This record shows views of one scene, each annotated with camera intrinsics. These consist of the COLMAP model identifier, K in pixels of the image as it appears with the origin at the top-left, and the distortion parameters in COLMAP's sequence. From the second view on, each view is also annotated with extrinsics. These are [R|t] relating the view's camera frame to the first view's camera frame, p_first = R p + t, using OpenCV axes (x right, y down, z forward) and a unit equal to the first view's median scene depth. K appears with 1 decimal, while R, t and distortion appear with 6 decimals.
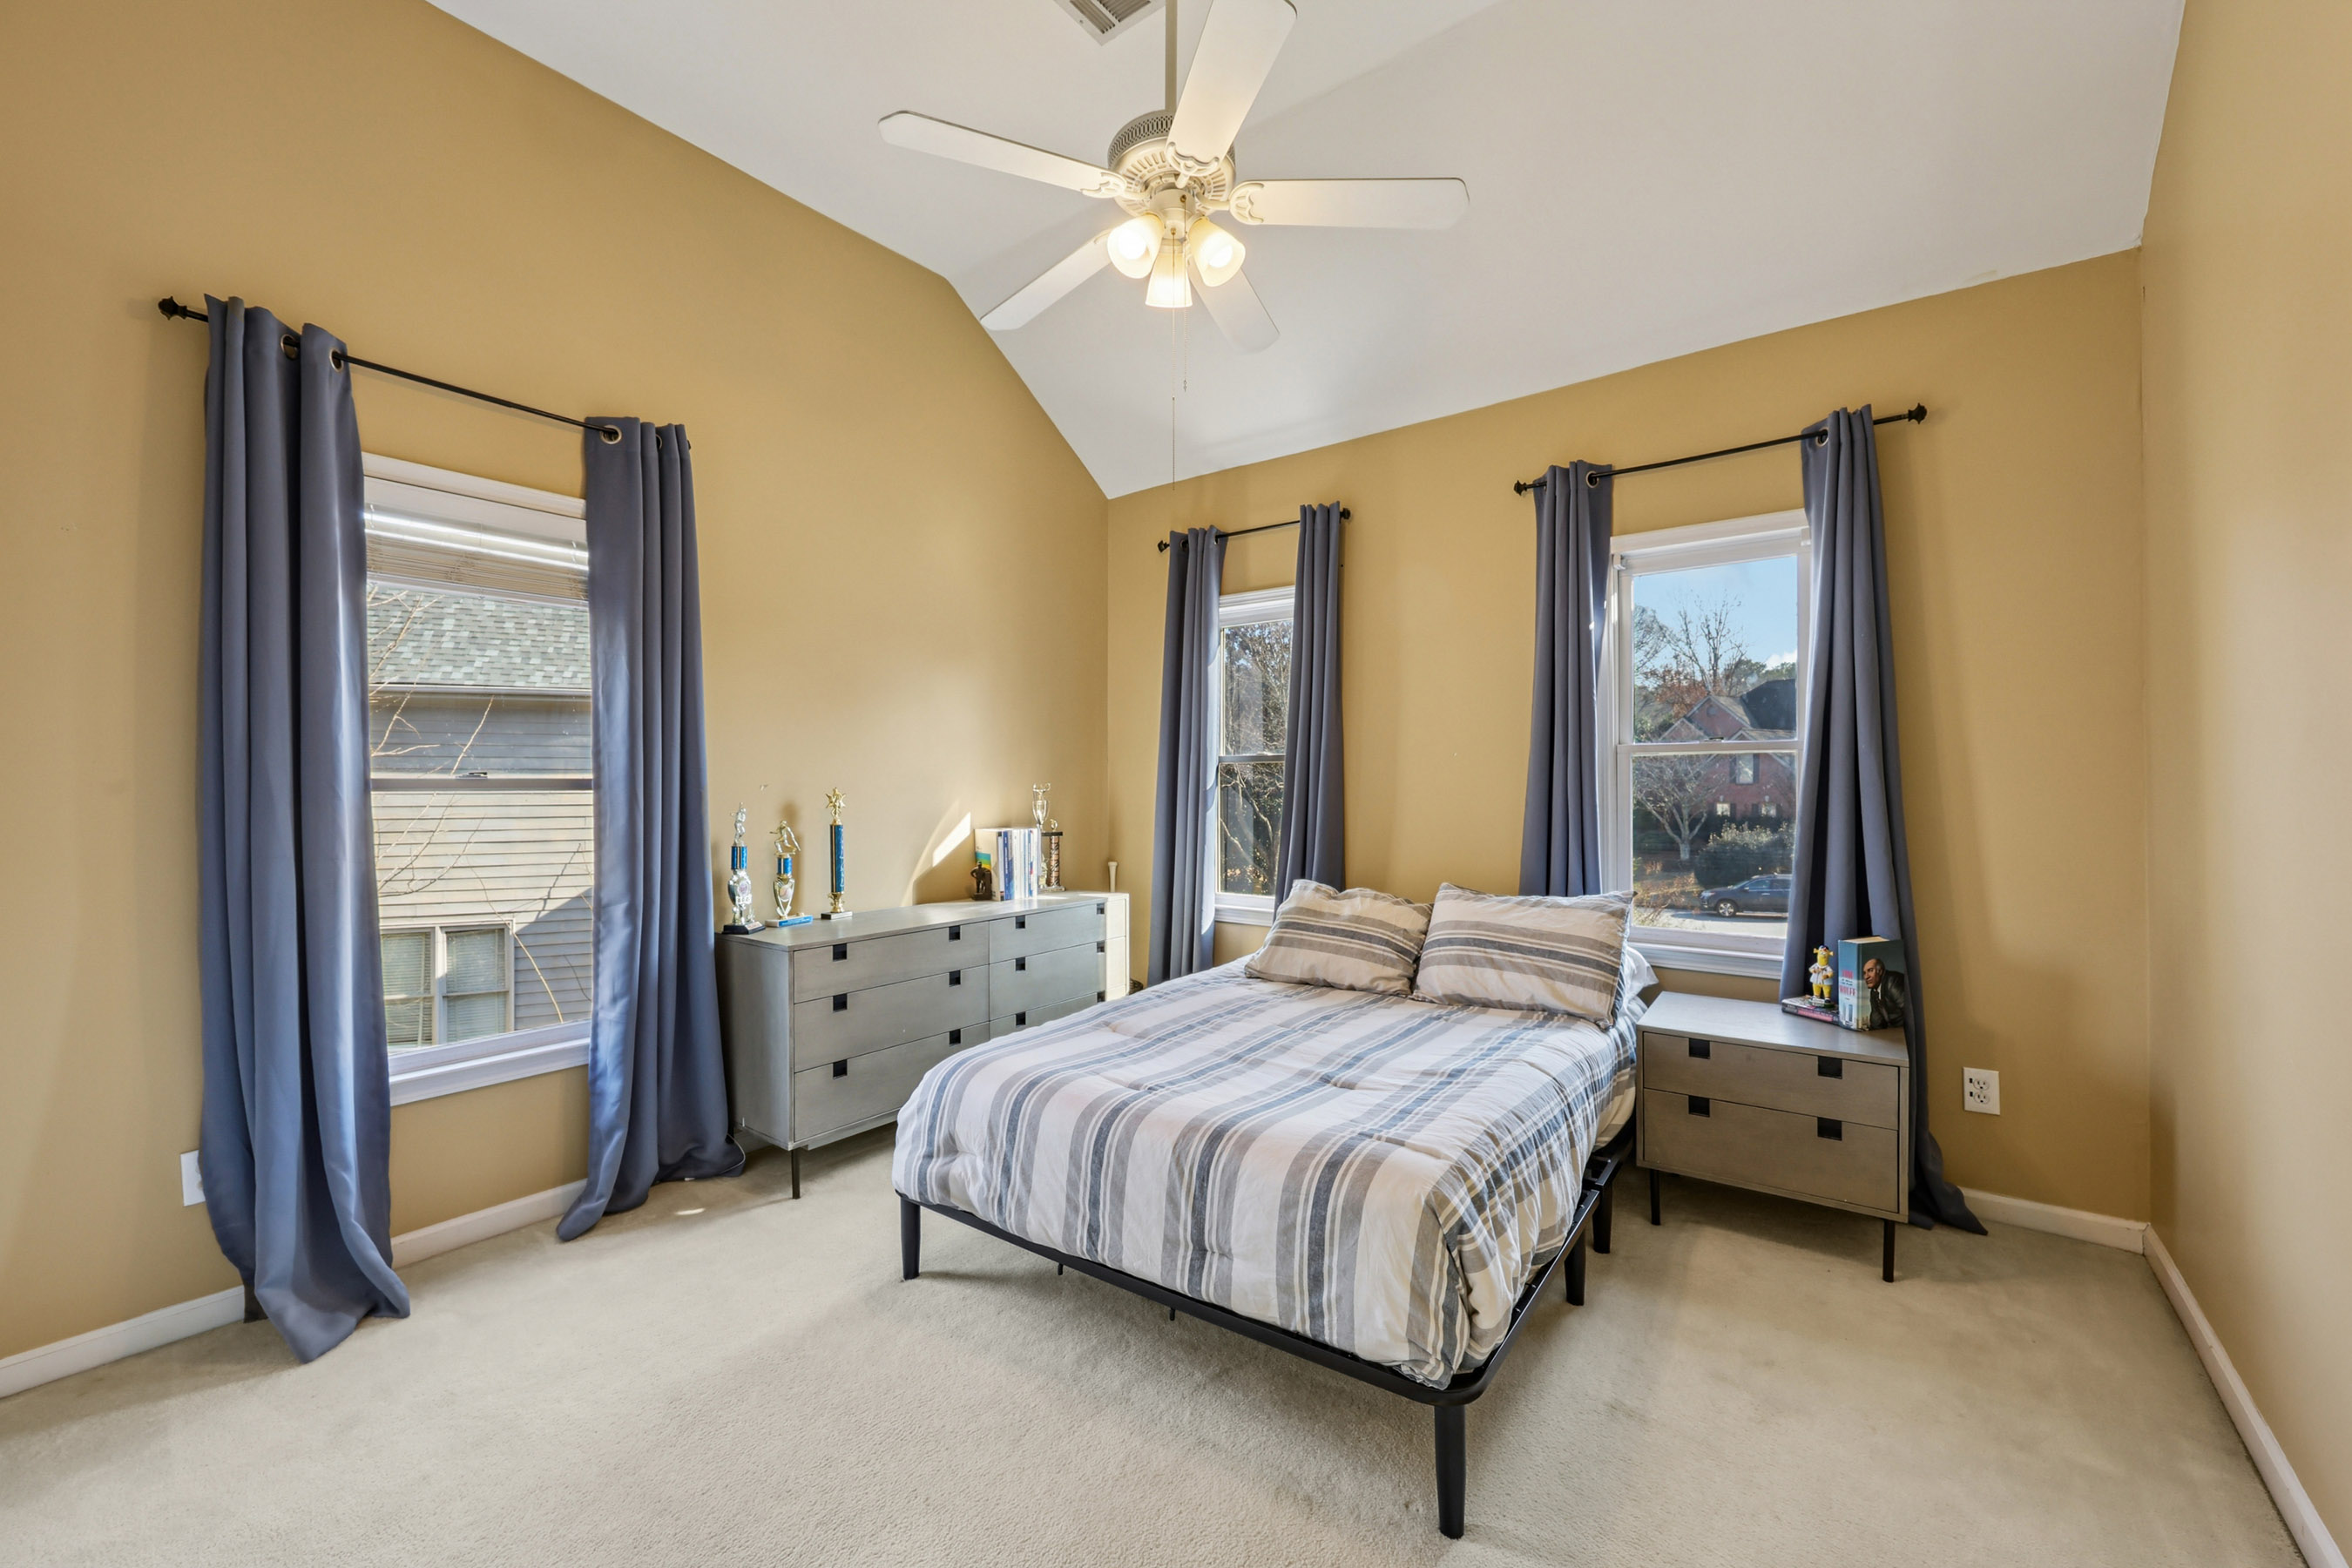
lens RADIAL K [[947.9, 0, 1178.5], [0, 947.9, 781.3], [0, 0, 1]] dist [-0.000193, -0.000127]
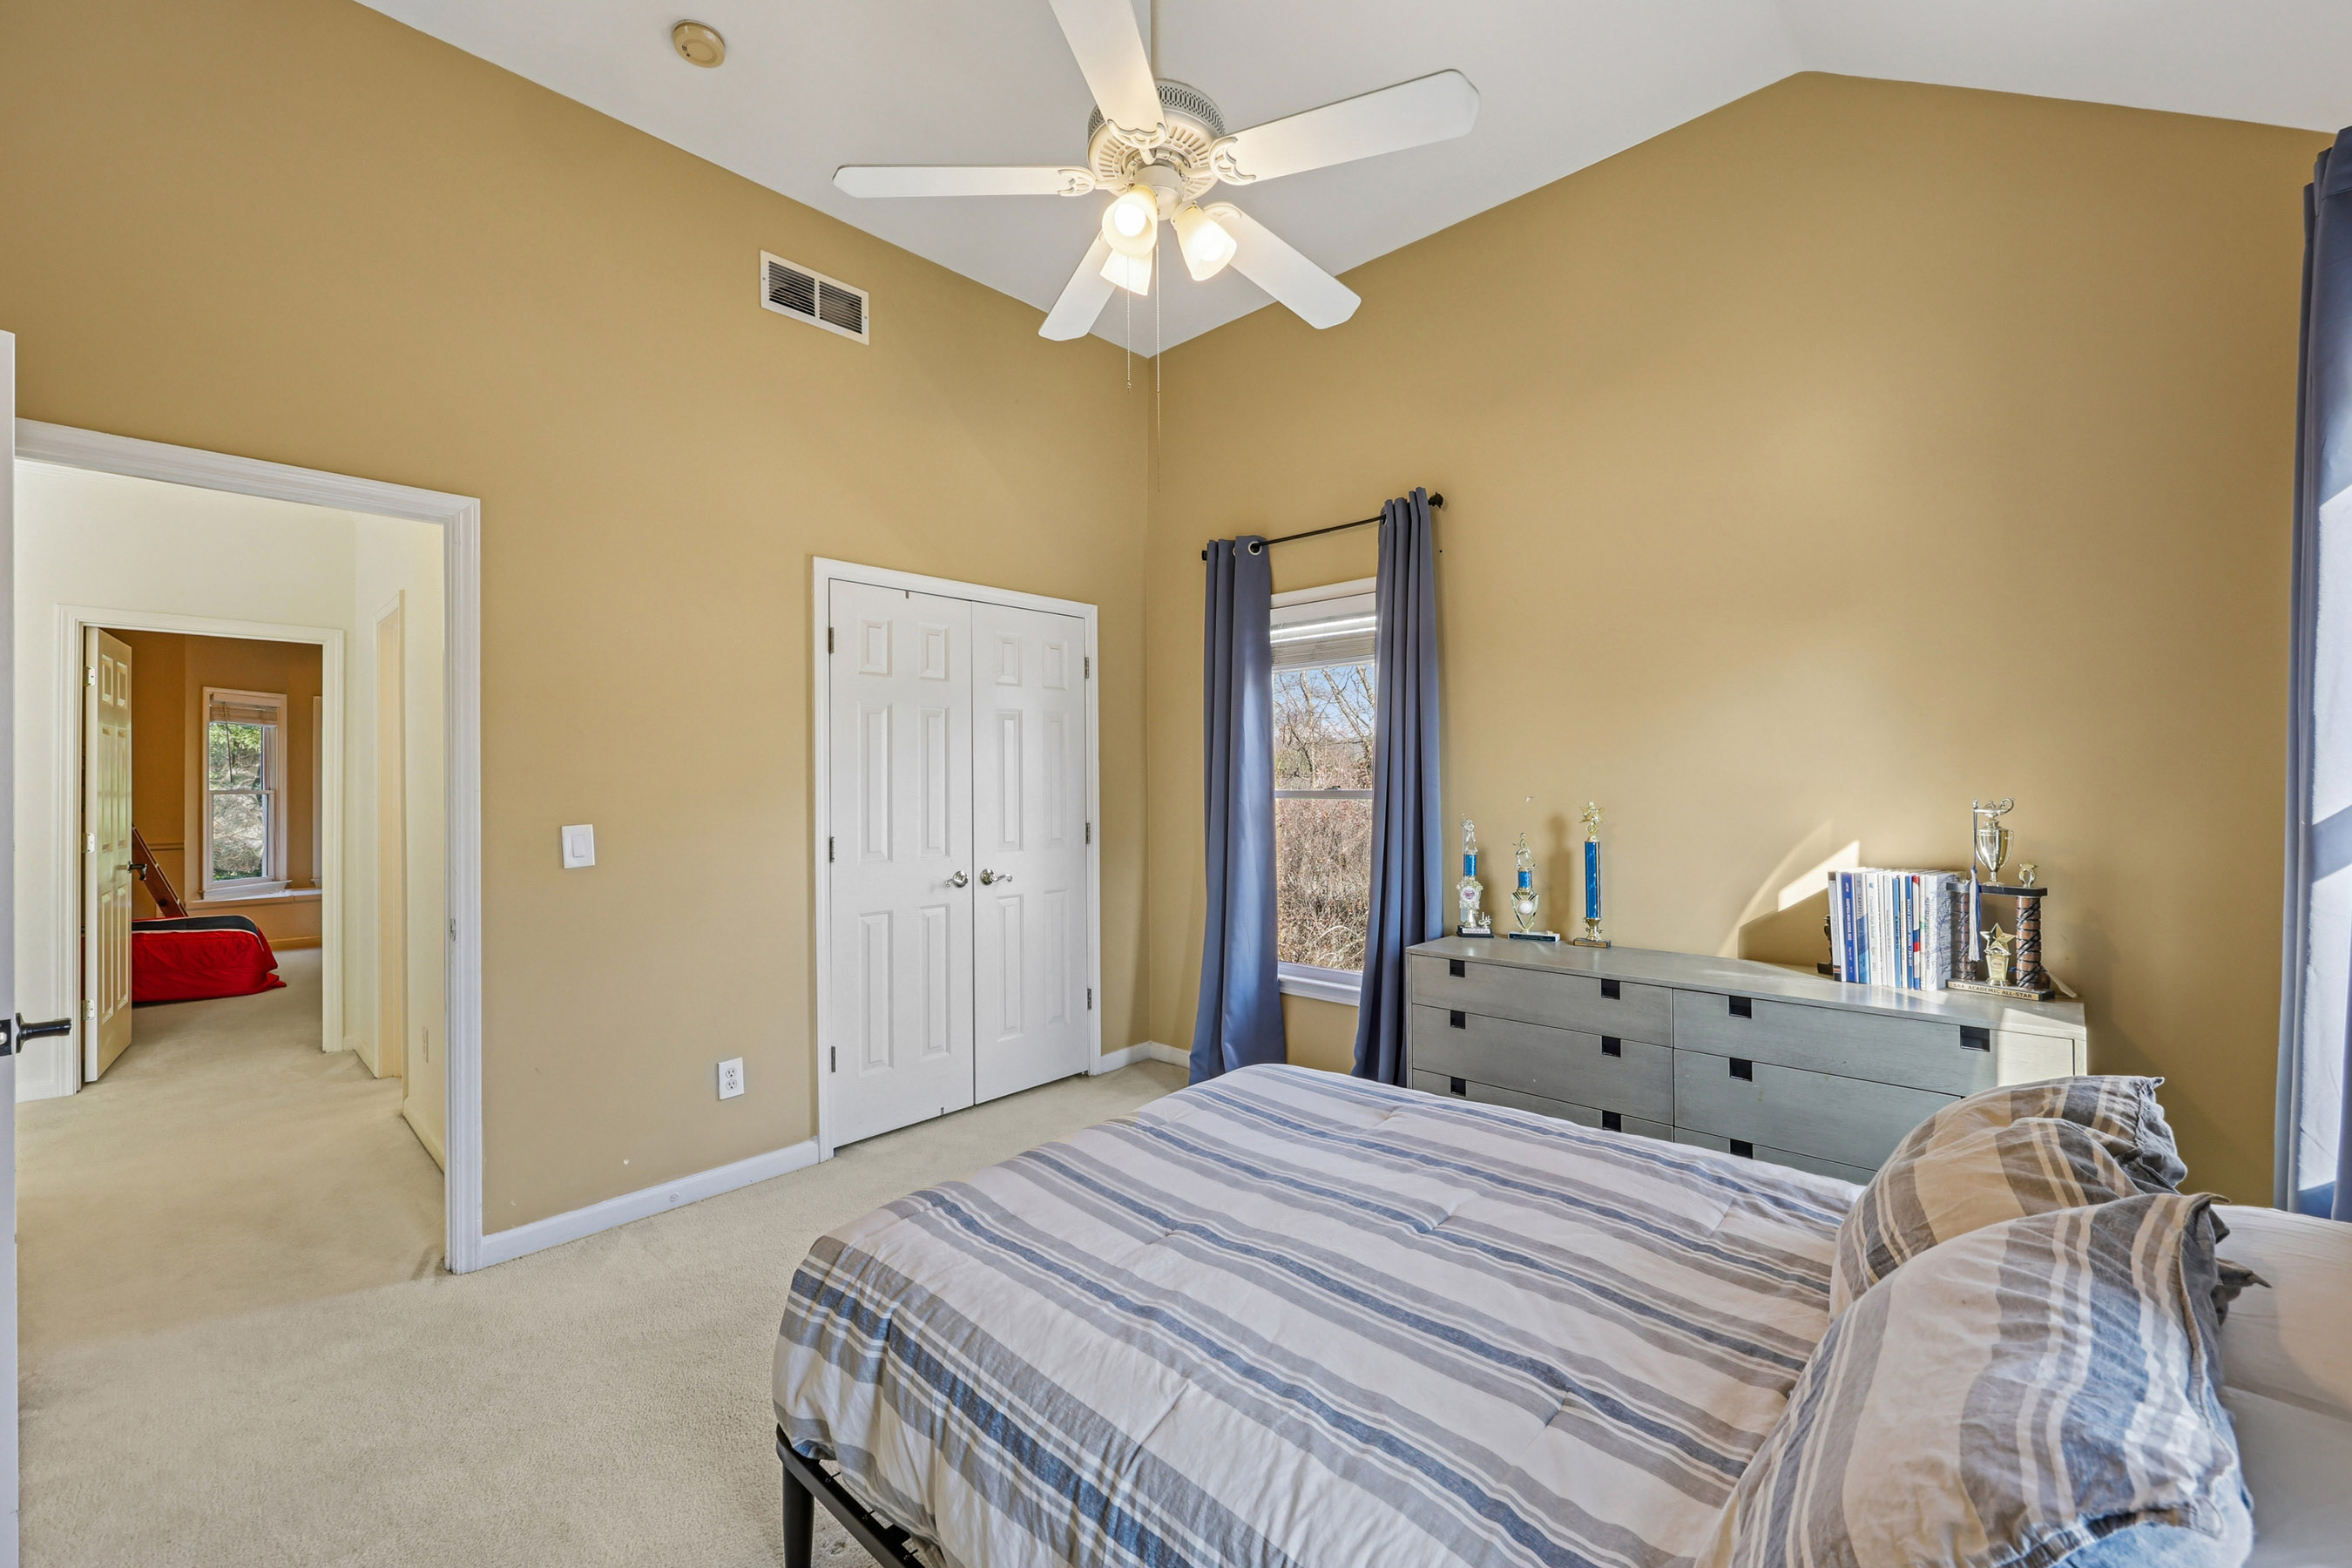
lens RADIAL K [[947.9, 0, 1178.5], [0, 947.9, 781.3], [0, 0, 1]] dist [-0.000193, -0.000127]
pose [[-0.105386, -0.001349, -0.994430, 0.618696], [0.006454, 0.999977, -0.002040, -0.013356], [0.994410, -0.006633, -0.105375, 0.770156]]
